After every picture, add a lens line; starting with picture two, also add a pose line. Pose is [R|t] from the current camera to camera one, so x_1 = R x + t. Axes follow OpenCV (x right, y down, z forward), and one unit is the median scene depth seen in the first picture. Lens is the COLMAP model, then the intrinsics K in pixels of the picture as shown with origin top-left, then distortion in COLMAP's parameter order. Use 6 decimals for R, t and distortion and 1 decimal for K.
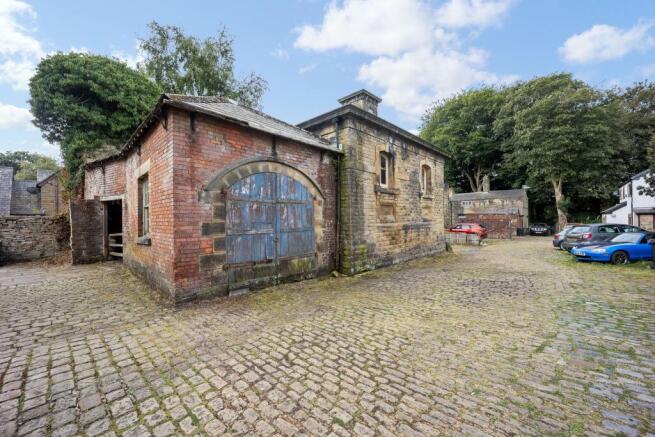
lens RADIAL K [[263.7, 0, 325.0], [0, 263.7, 218.9], [0, 0, 1]] dist [-0.022743, 0.001351]
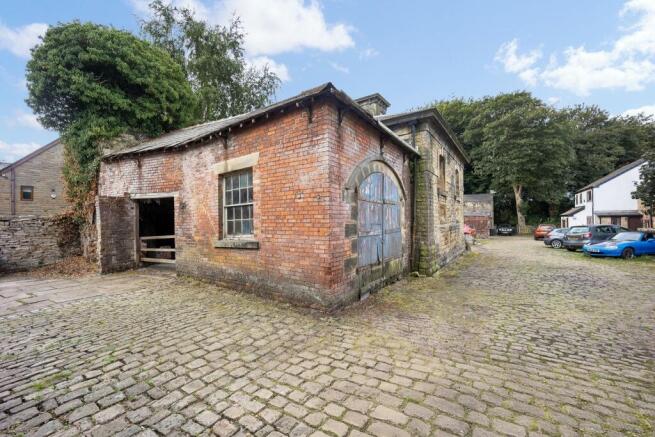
lens RADIAL K [[263.7, 0, 328.5], [0, 263.7, 219.8], [0, 0, 1]] dist [-0.022743, 0.001351]
pose [[0.987150, 0.002197, 0.159782, -0.422430], [-0.001921, 0.999996, -0.001880, 0.001306], [-0.159786, 0.001549, 0.987151, 0.050877]]
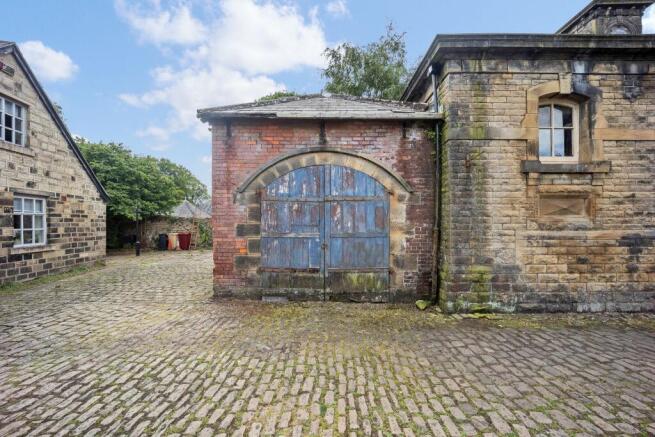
lens RADIAL K [[263.7, 0, 320.8], [0, 263.7, 224.2], [0, 0, 1]] dist [-0.022743, 0.001351]
pose [[0.678118, 0.018071, -0.734731, 0.321808], [-0.005445, 0.999794, 0.019565, -0.004243], [0.734933, -0.009267, 0.678077, 0.337961]]
